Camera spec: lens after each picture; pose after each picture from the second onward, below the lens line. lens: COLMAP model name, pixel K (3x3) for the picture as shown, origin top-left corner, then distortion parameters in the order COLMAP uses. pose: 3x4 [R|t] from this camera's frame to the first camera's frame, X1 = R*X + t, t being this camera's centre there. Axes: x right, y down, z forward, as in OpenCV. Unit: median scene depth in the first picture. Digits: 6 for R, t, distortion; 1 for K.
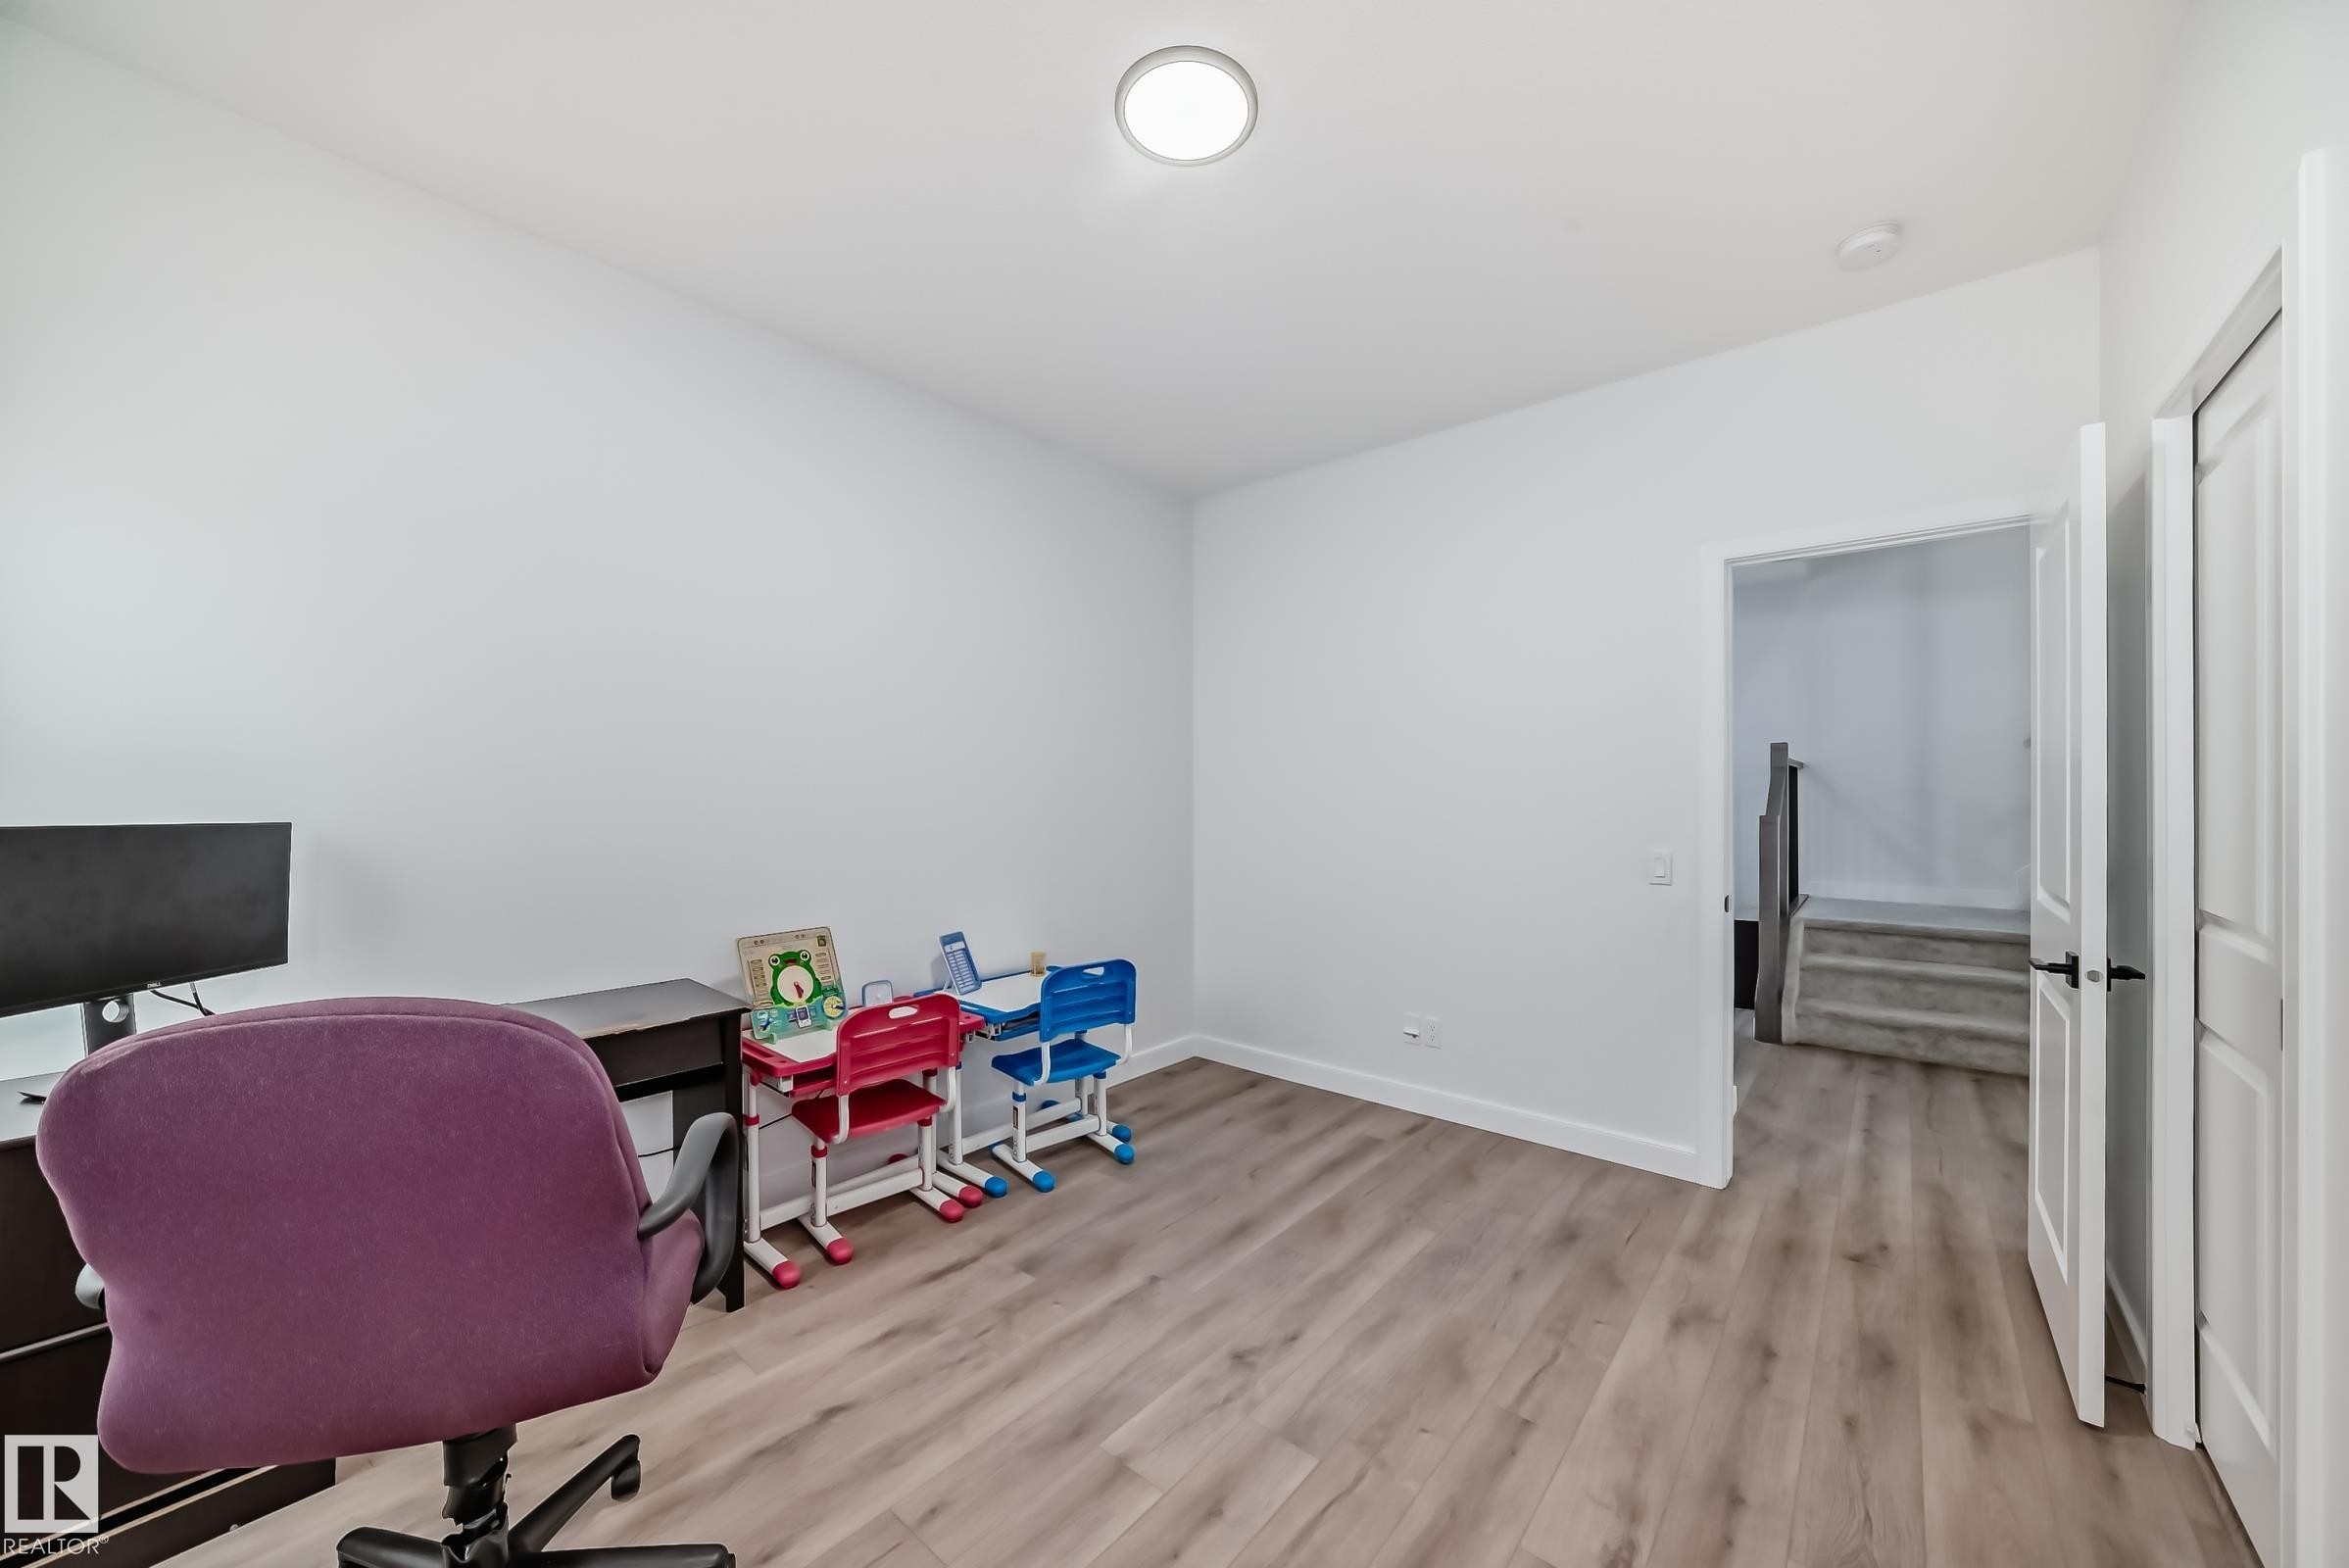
lens RADIAL K [[853.0, 0, 1184.7], [0, 853.0, 796.3], [0, 0, 1]] dist [-0.029417, 0.009086]
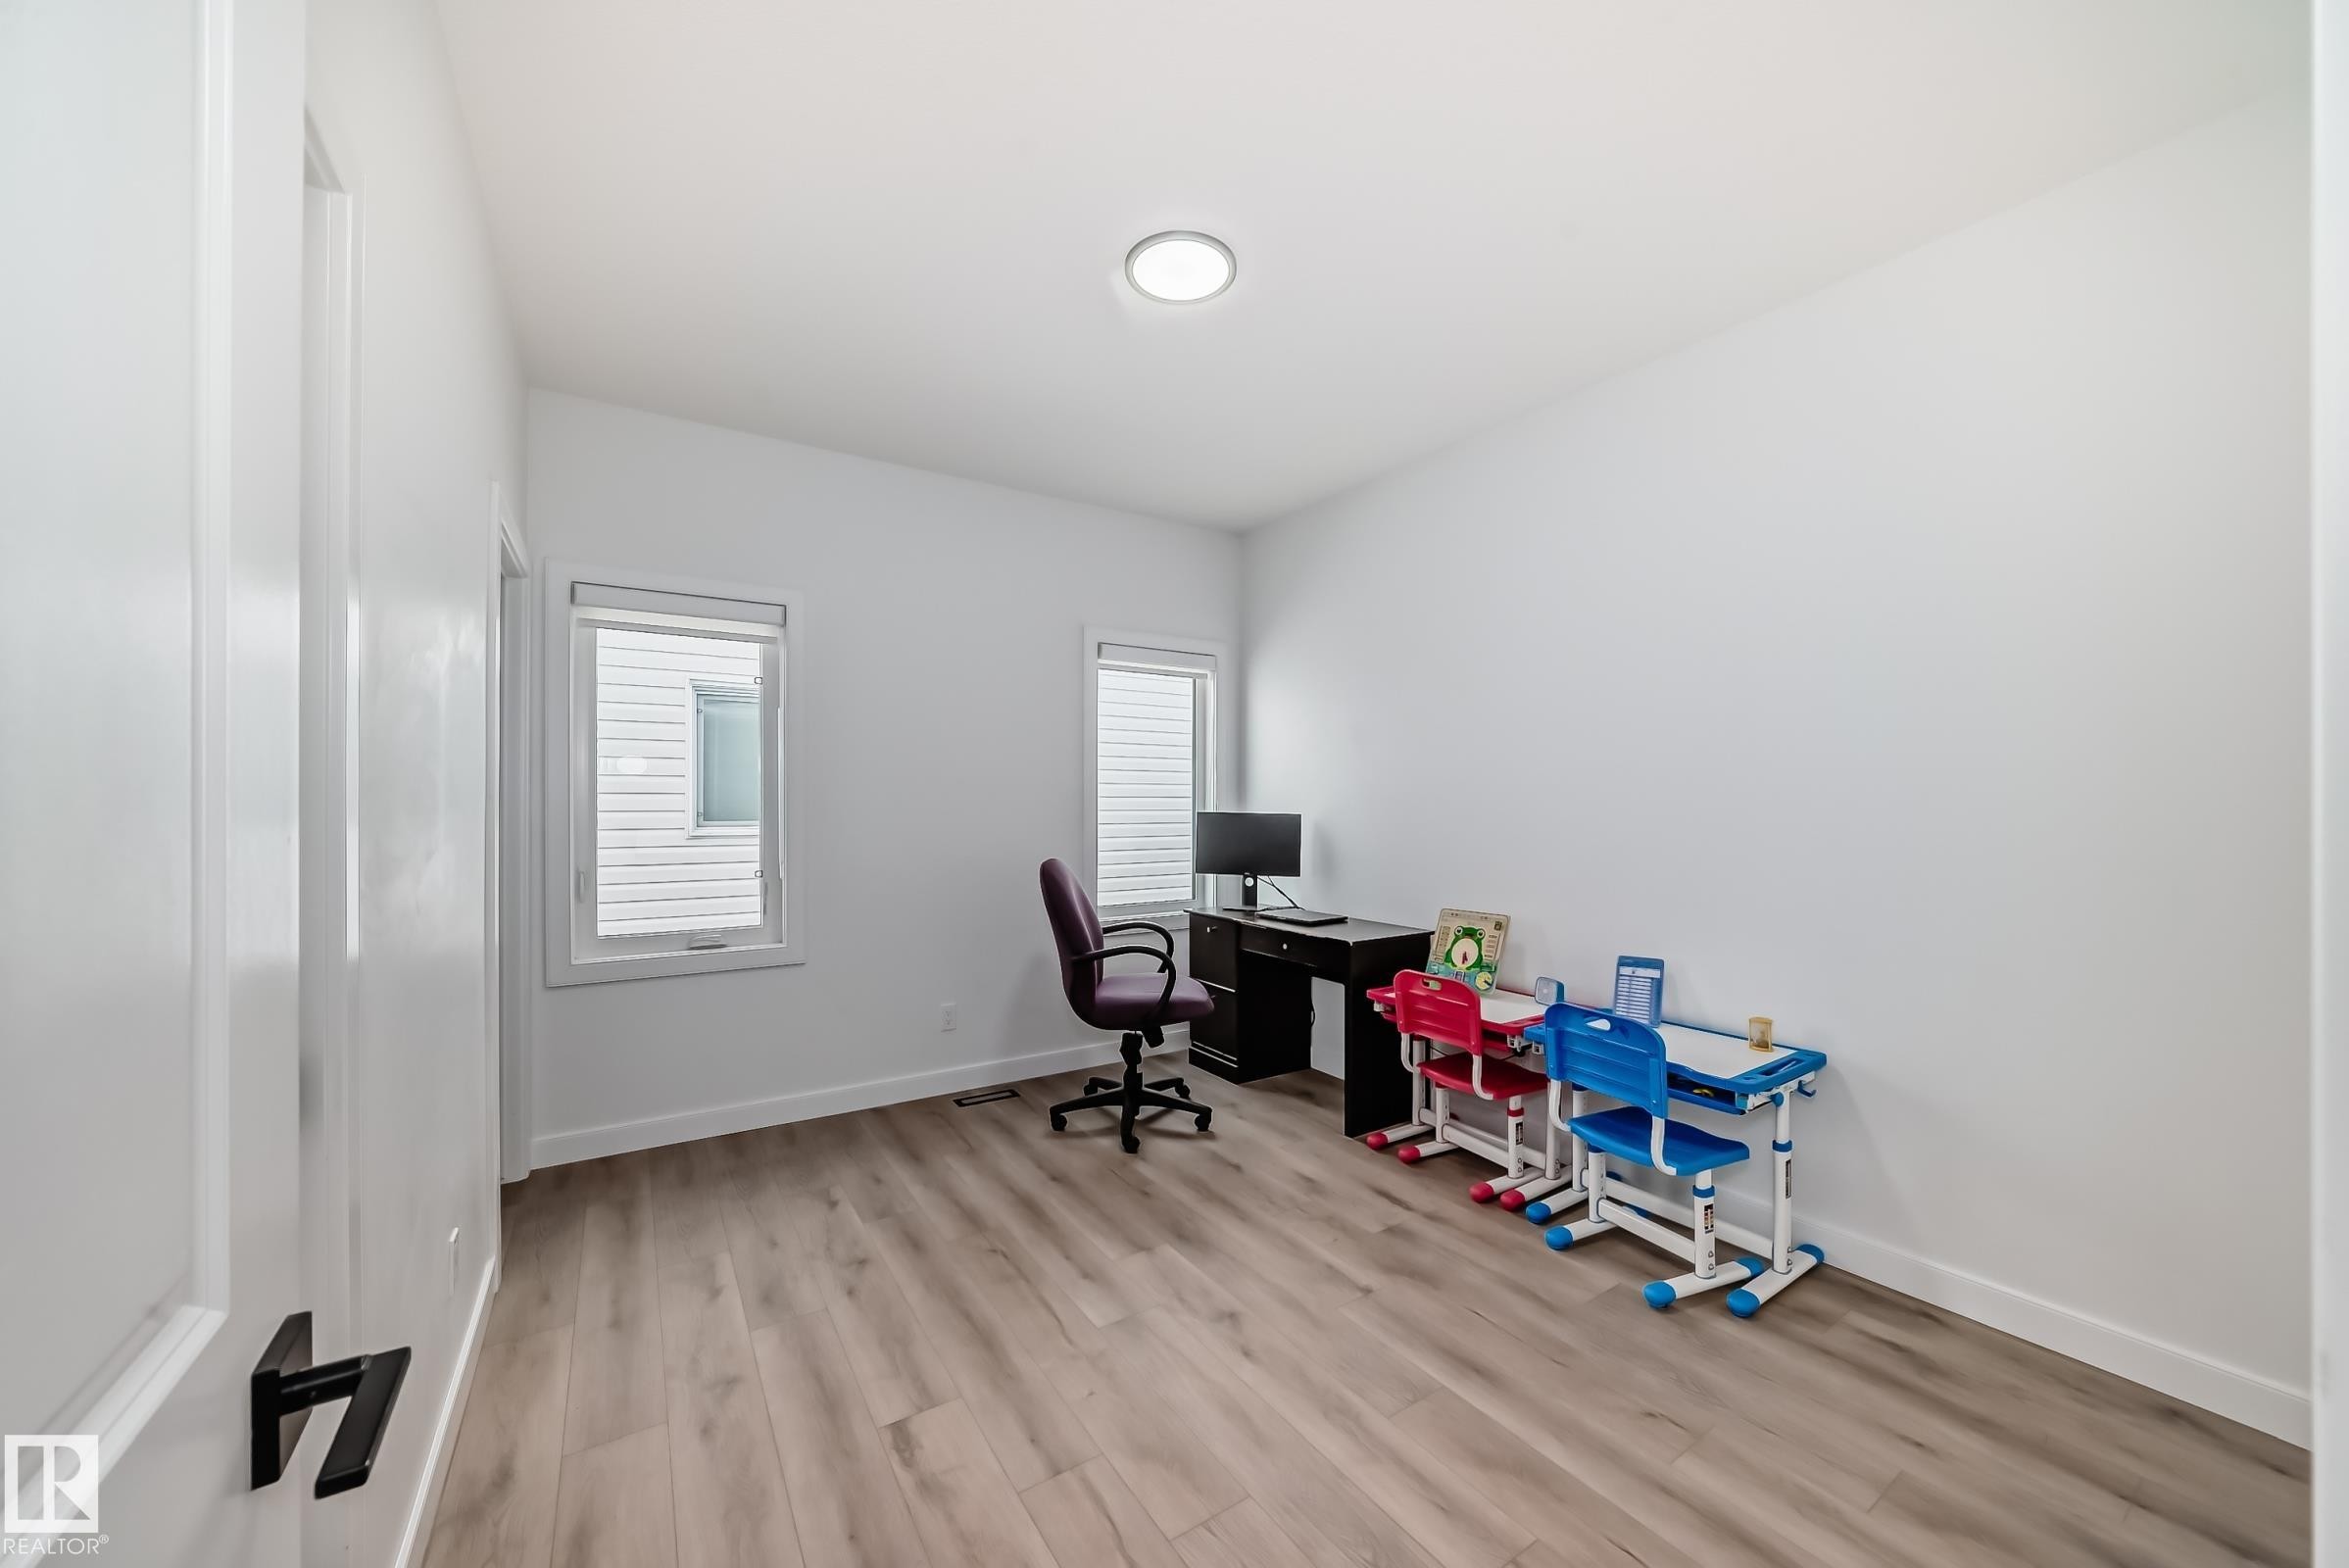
lens RADIAL K [[853.0, 0, 1184.7], [0, 853.0, 796.3], [0, 0, 1]] dist [-0.029417, 0.009086]
pose [[-0.284641, -0.008678, -0.958595, 0.955720], [-0.002422, 0.999962, -0.008333, 0.000860], [0.958631, -0.000050, -0.284652, 1.054143]]
